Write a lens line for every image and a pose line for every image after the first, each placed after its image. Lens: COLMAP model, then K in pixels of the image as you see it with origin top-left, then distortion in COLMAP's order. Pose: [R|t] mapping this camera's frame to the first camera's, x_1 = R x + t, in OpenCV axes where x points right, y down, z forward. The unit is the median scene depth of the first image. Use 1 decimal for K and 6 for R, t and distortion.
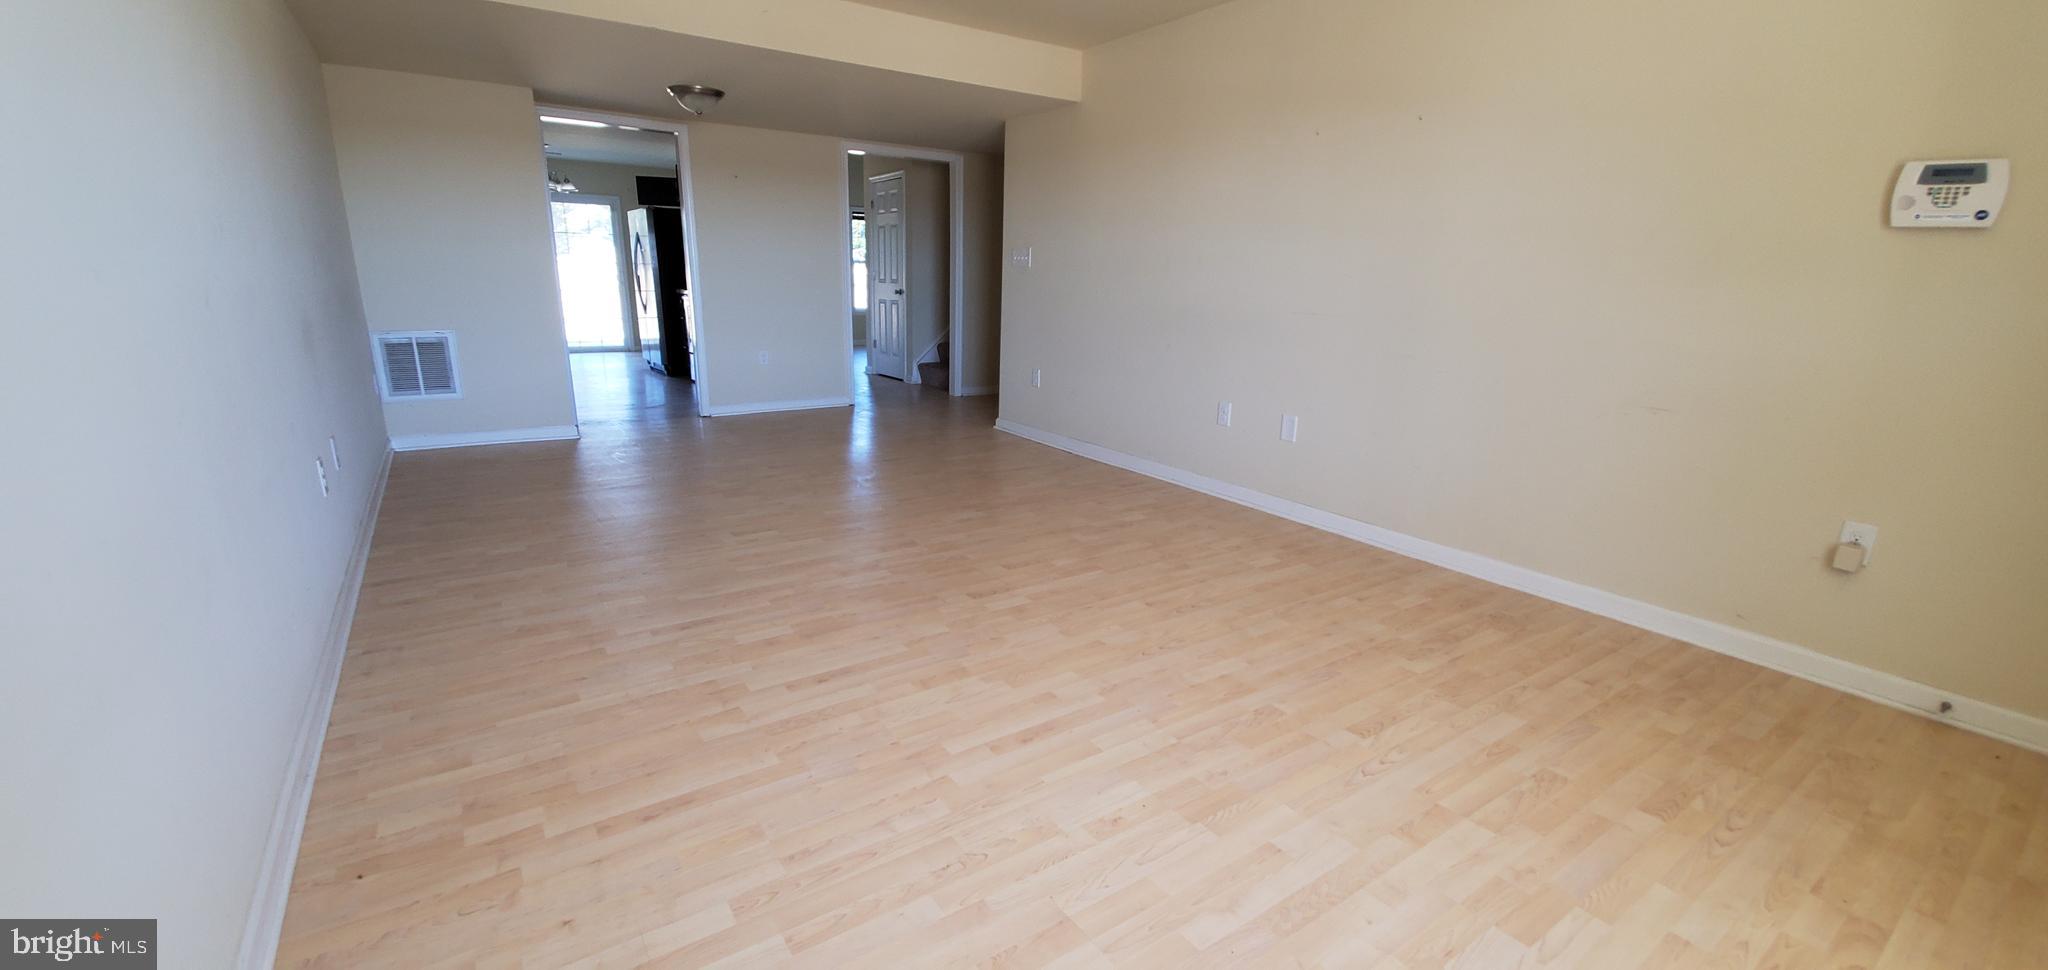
lens RADIAL K [[816.3, 0, 1010.9], [0, 816.3, 489.2], [0, 0, 1]] dist [-0.001150, -0.000633]
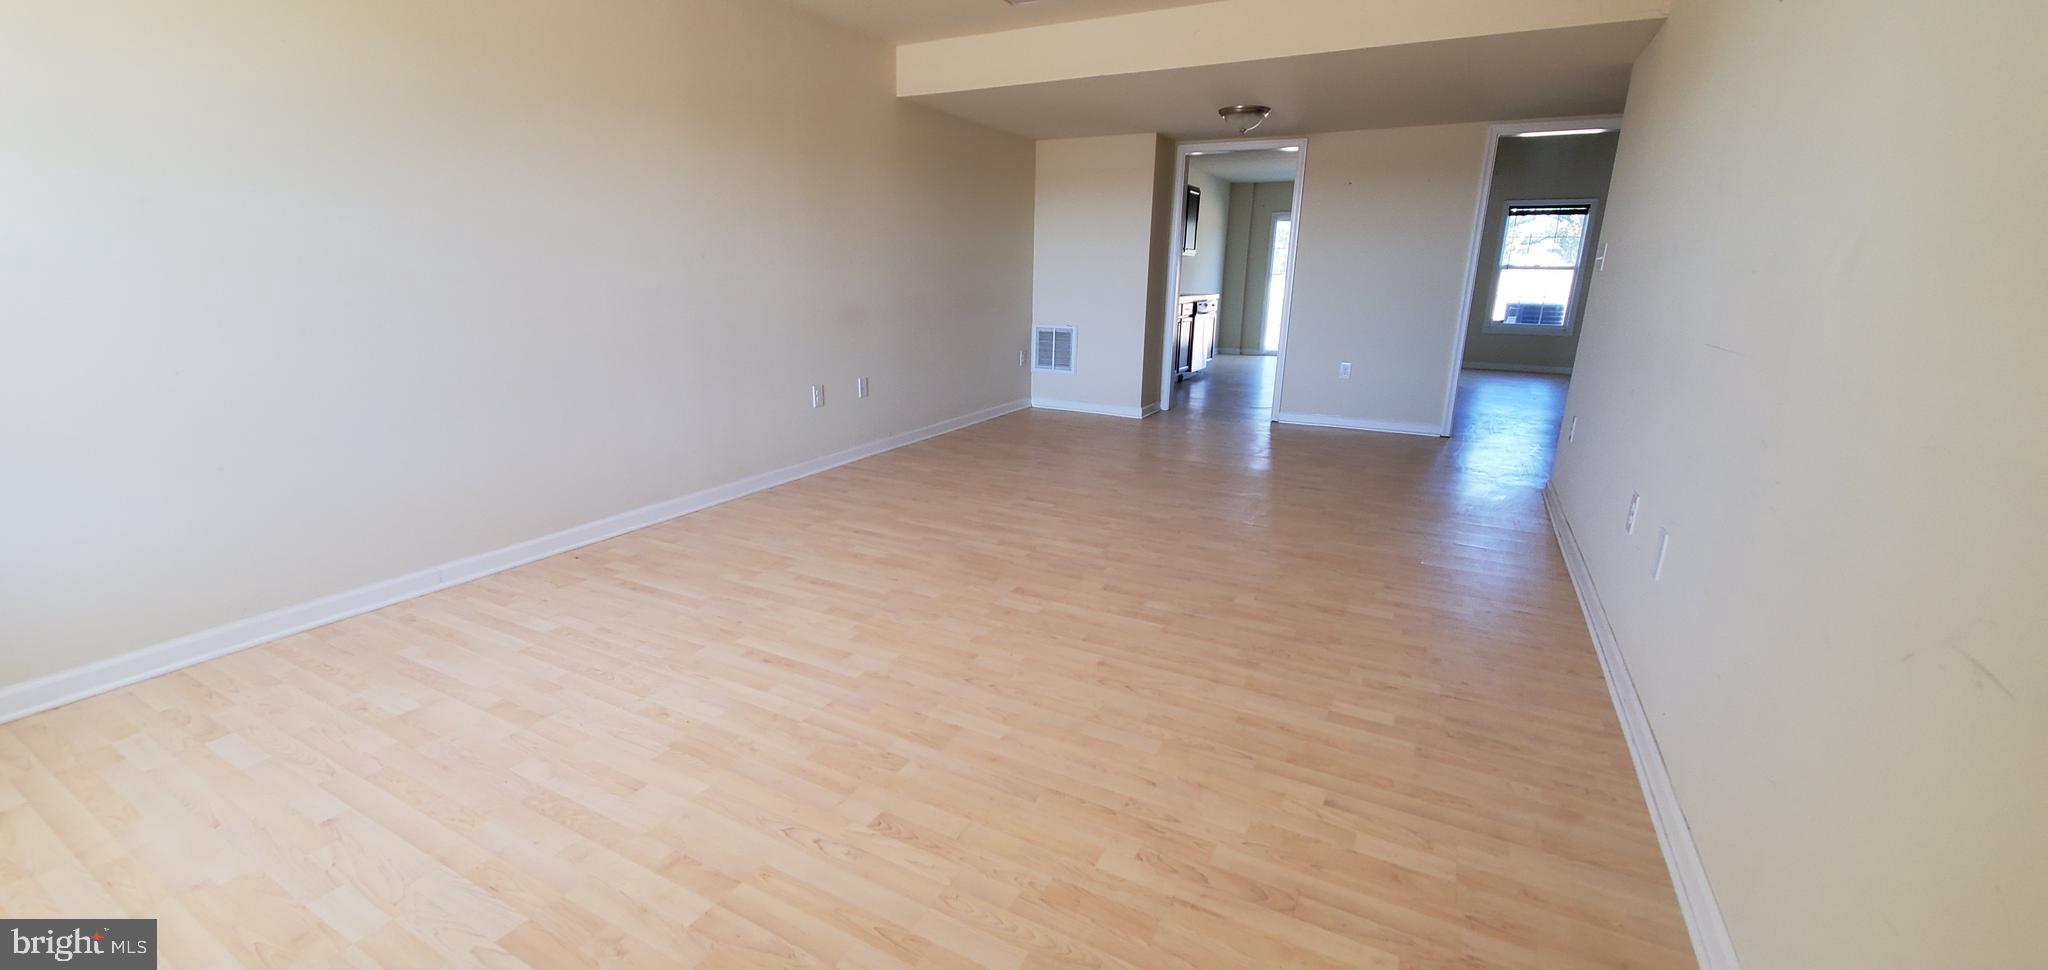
lens RADIAL K [[816.3, 0, 1011.0], [0, 816.3, 484.4], [0, 0, 1]] dist [-0.001150, -0.000633]
pose [[0.462612, 0.208958, -0.861584, 0.997432], [-0.228120, 0.967161, 0.112078, -0.136465], [0.856710, 0.144696, 0.495088, 0.580827]]
